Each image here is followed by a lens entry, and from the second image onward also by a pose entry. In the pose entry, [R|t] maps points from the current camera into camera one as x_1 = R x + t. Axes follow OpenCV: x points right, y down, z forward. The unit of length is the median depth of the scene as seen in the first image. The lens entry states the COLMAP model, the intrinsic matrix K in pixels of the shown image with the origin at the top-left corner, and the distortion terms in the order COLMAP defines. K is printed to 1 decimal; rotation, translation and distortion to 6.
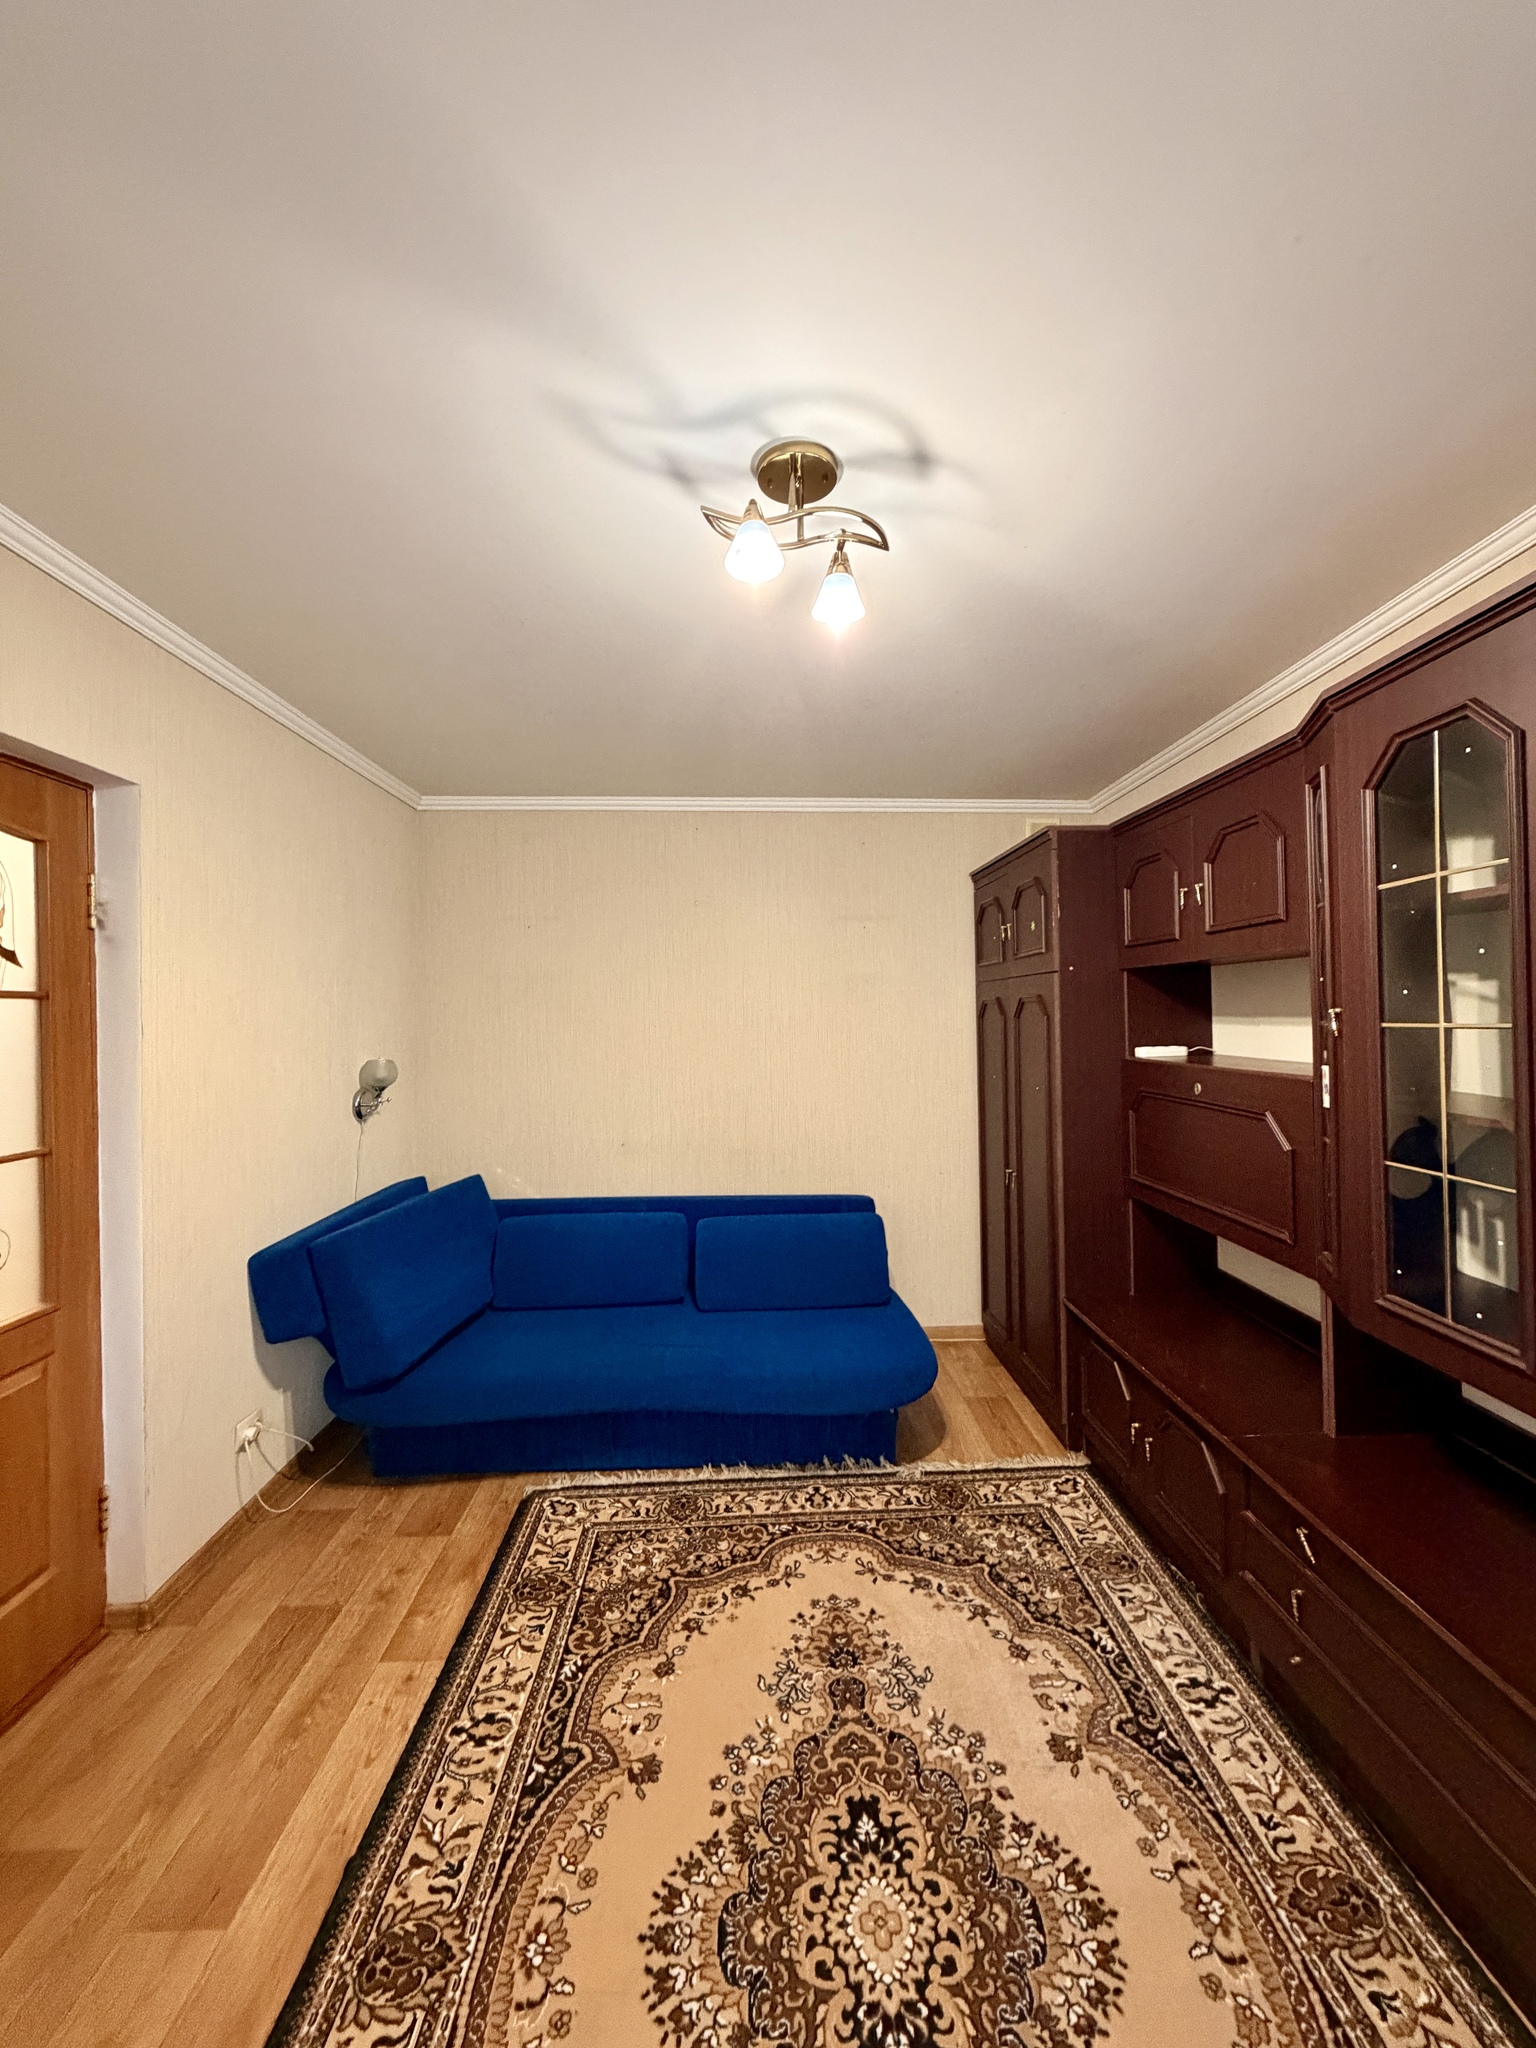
lens RADIAL K [[822.7, 0, 766.1], [0, 822.7, 1015.9], [0, 0, 1]] dist [0.015528, 0.000246]
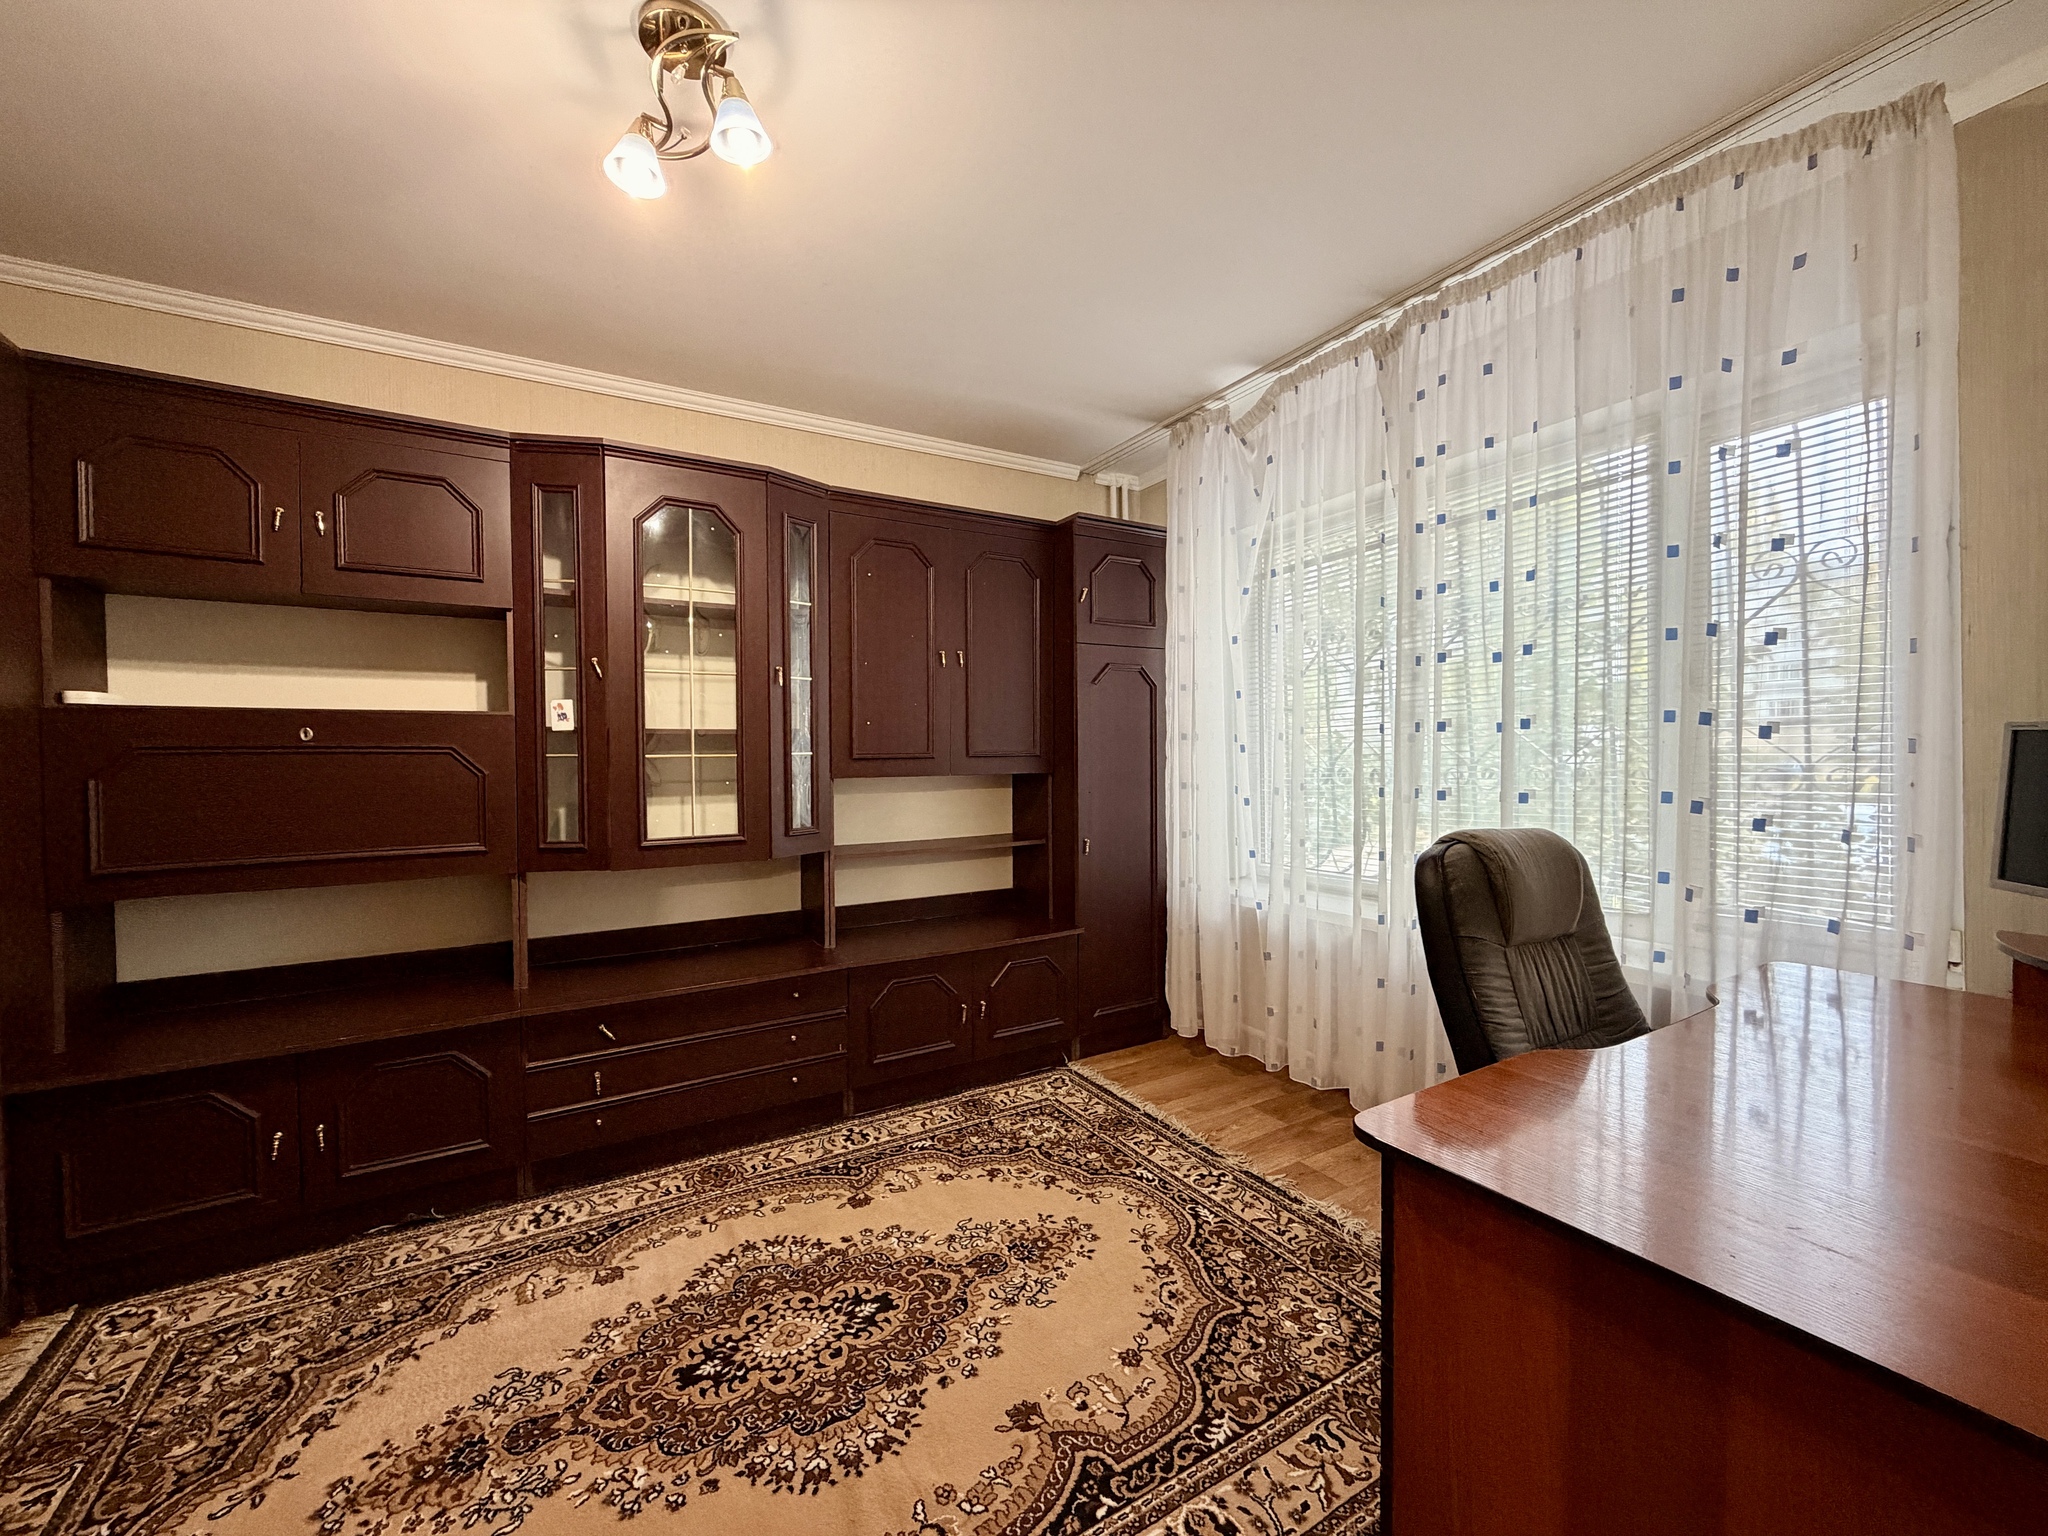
lens RADIAL K [[822.7, 0, 1024.0], [0, 822.7, 768.0], [0, 0, 1]] dist [0.015528, 0.000246]
pose [[-0.496715, 0.009650, 0.867860, -0.999893], [0.020381, 0.999792, 0.000548, 0.213350], [-0.867674, 0.017960, -0.496809, 1.156467]]
